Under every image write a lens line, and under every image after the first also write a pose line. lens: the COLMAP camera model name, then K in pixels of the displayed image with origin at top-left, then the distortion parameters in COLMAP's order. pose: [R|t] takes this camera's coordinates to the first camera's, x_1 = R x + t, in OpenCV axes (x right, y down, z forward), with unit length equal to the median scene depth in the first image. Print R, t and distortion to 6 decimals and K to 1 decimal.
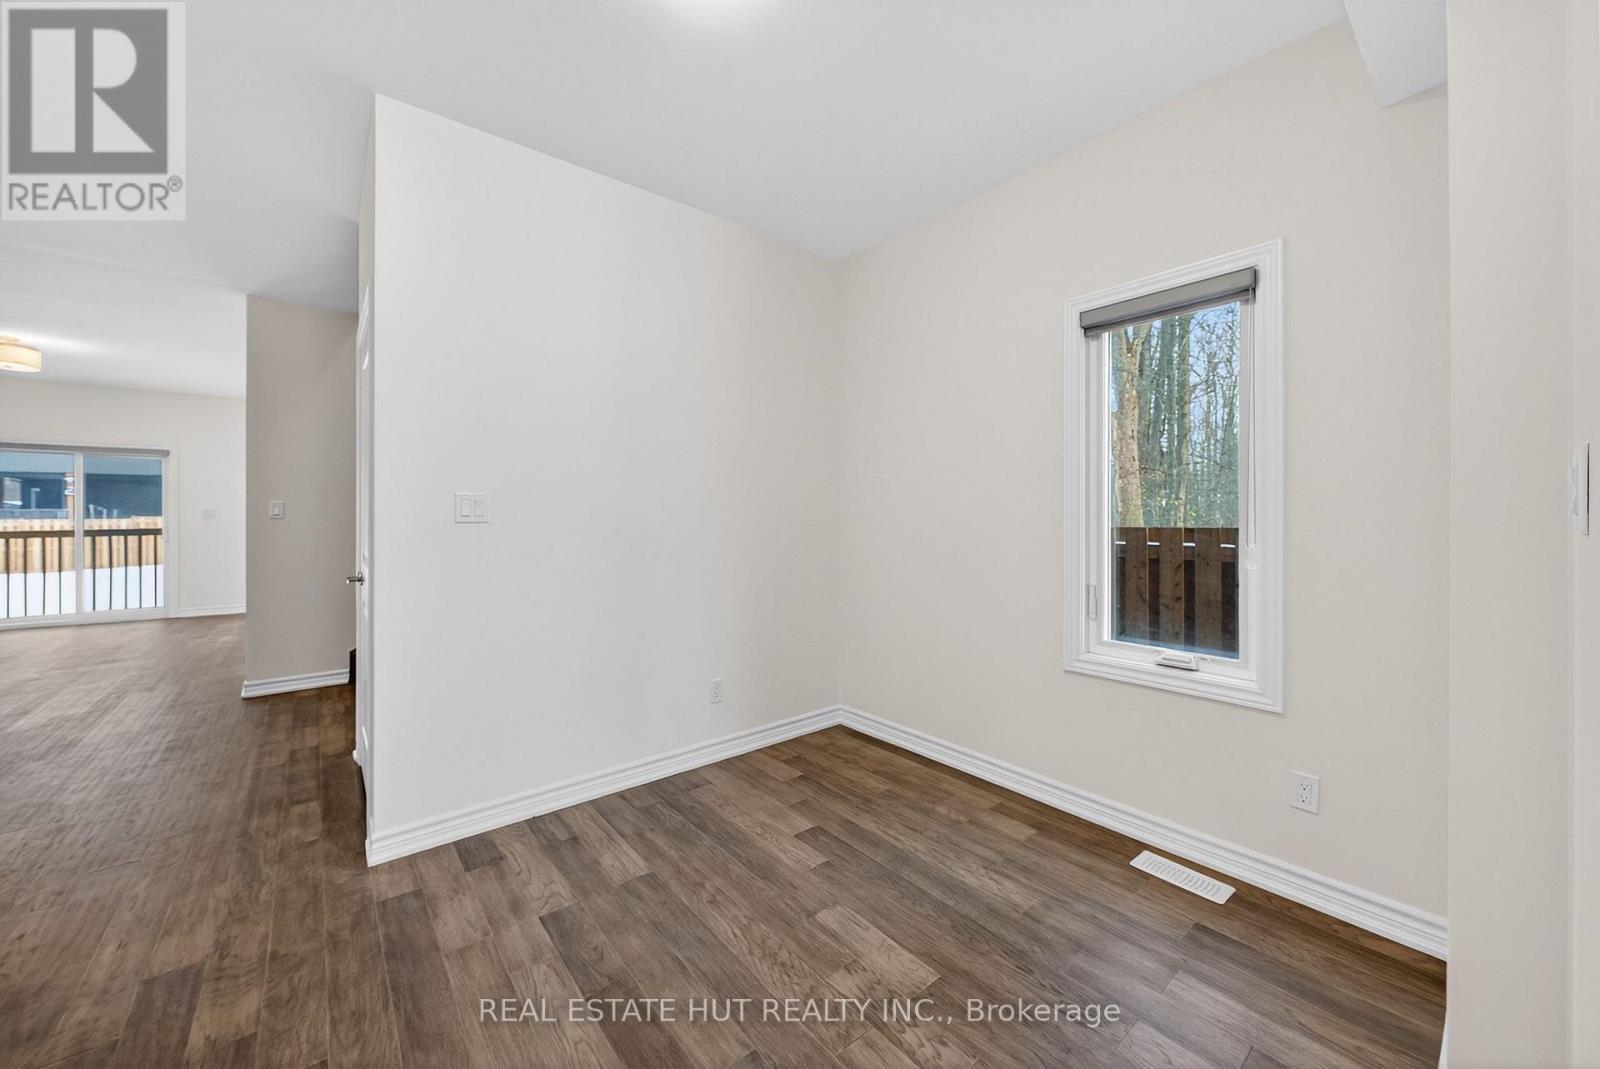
lens RADIAL K [[591.5, 0, 795.6], [0, 591.5, 517.5], [0, 0, 1]] dist [-0.003399, 0.000036]
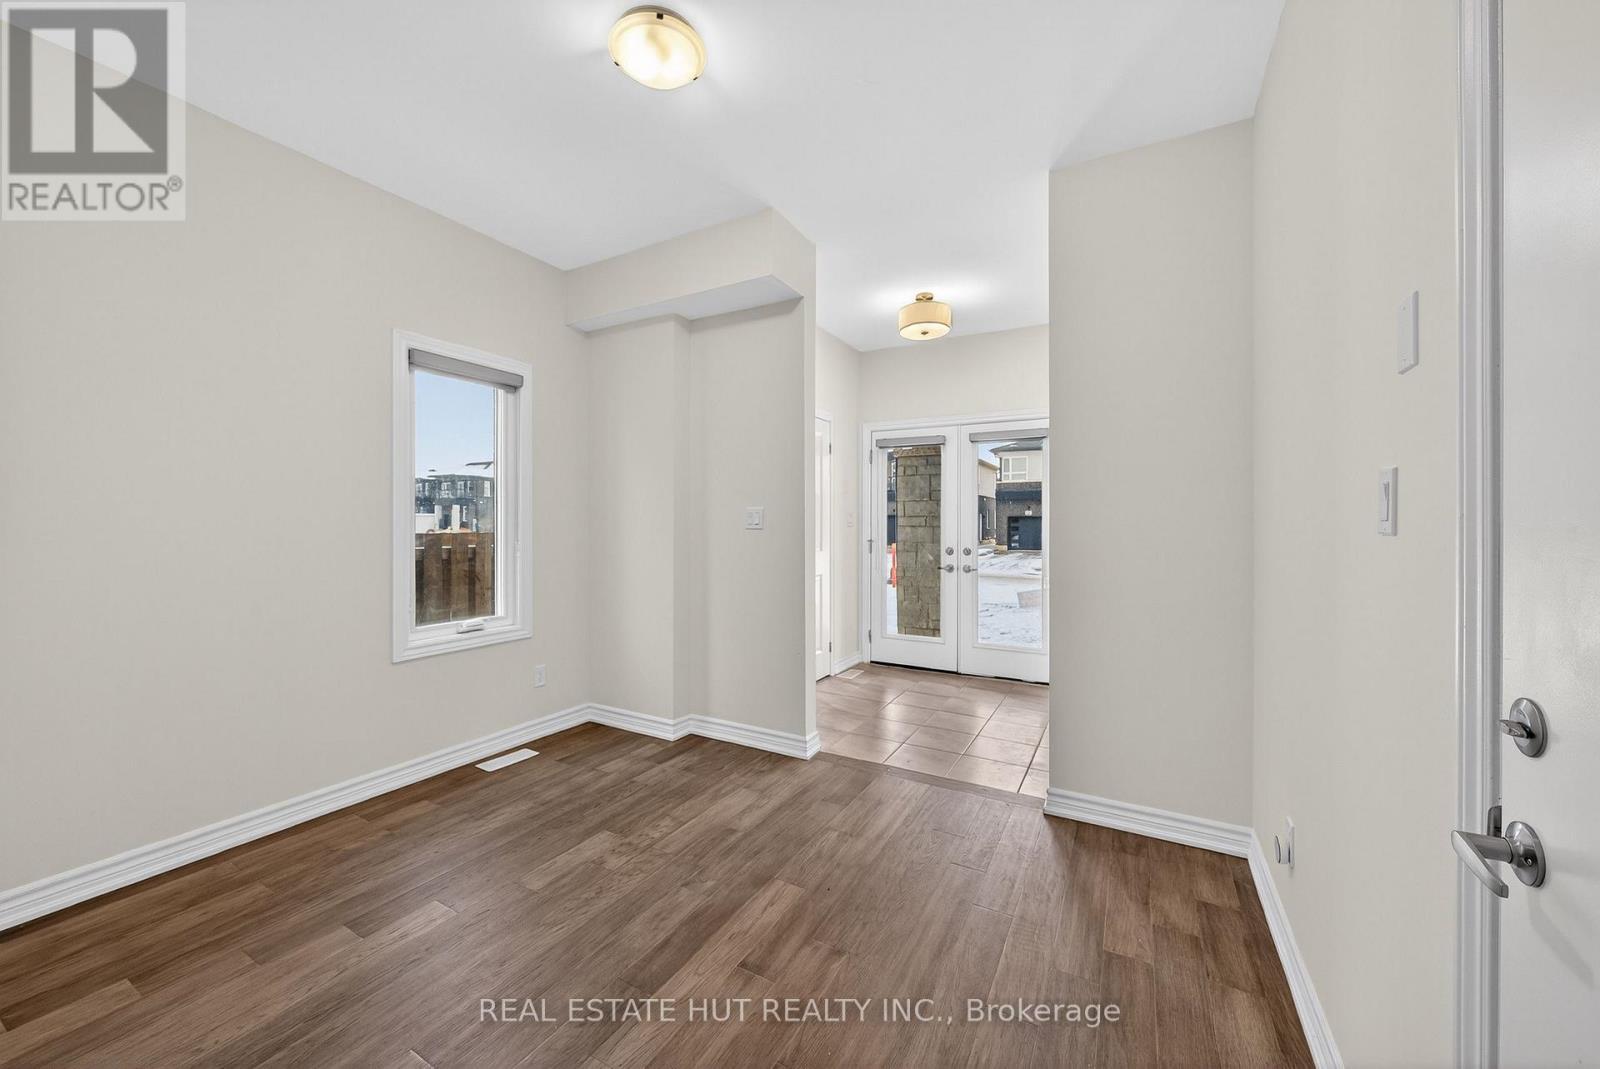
lens RADIAL K [[591.5, 0, 792.1], [0, 591.5, 526.0], [0, 0, 1]] dist [-0.003399, 0.000036]
pose [[-0.340196, -0.005356, 0.940339, -0.970803], [0.002122, 0.999977, 0.006463, -0.007792], [-0.940352, 0.004194, -0.340176, 0.770709]]
